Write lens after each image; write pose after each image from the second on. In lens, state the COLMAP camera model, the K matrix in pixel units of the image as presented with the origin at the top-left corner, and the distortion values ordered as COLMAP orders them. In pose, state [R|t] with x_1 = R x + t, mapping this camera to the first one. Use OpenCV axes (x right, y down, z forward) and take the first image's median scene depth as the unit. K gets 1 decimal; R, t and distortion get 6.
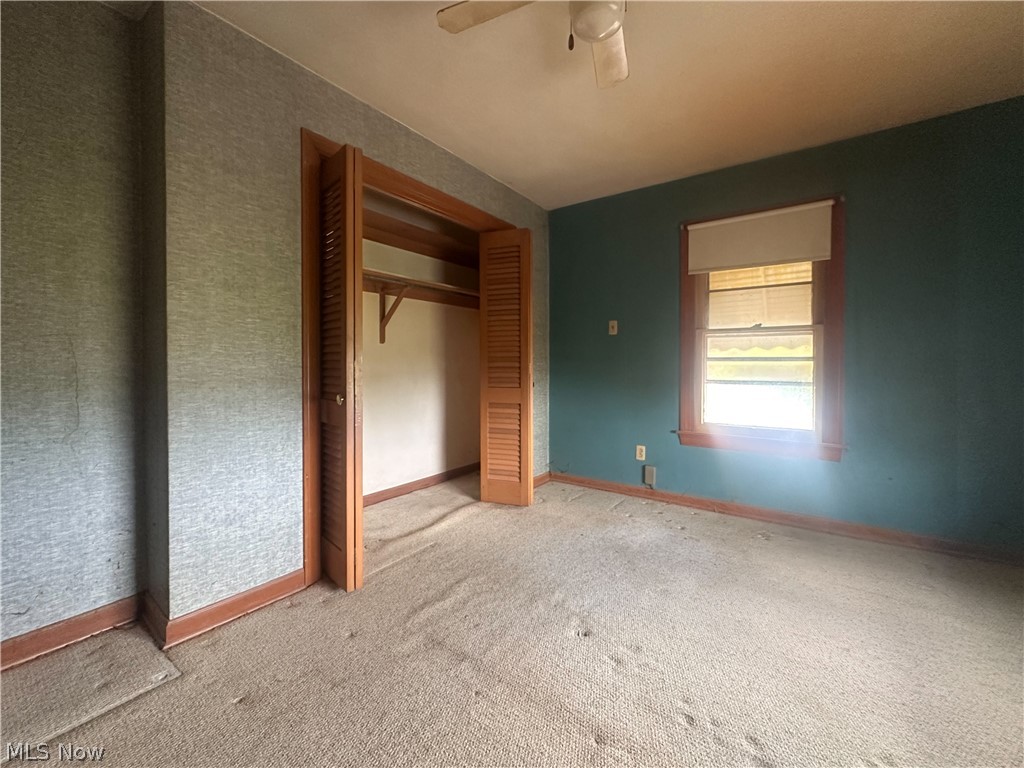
lens RADIAL K [[420.1, 0, 524.4], [0, 420.1, 366.6], [0, 0, 1]] dist [0.002089, -0.001263]
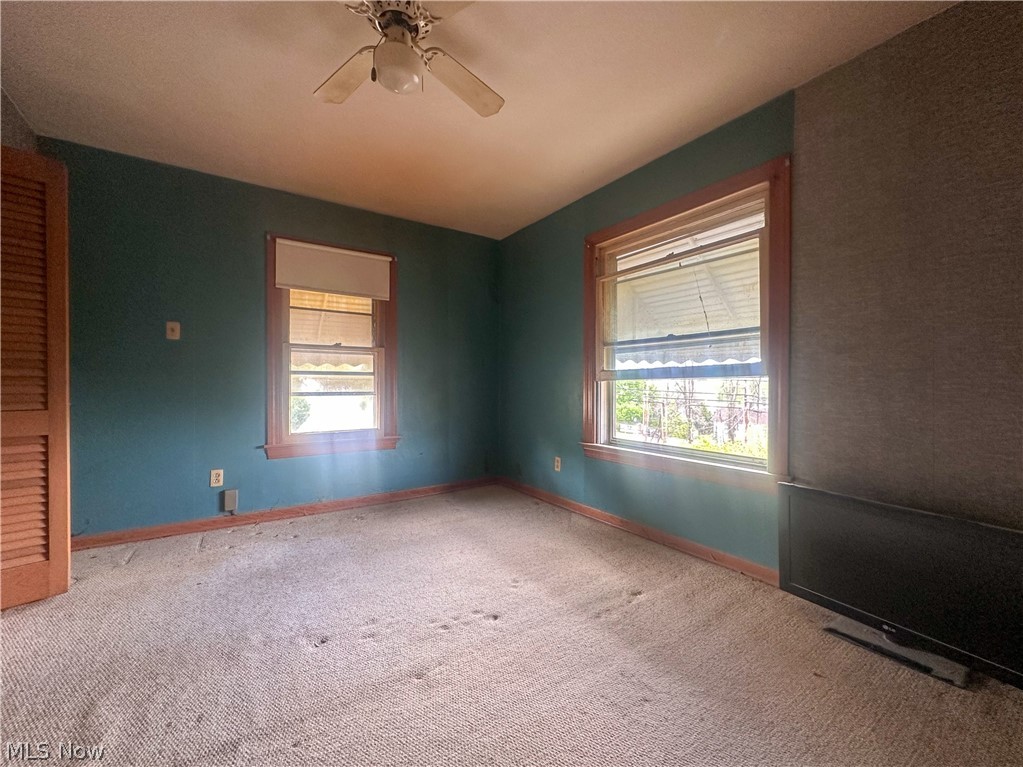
lens RADIAL K [[419.7, 0, 513.0], [0, 419.7, 383.7], [0, 0, 1]] dist [0.002089, -0.001263]
pose [[0.361324, -0.000232, 0.932440, -0.345150], [0.008288, 0.999961, -0.002963, 0.018662], [-0.932403, 0.008798, 0.361312, 0.120471]]
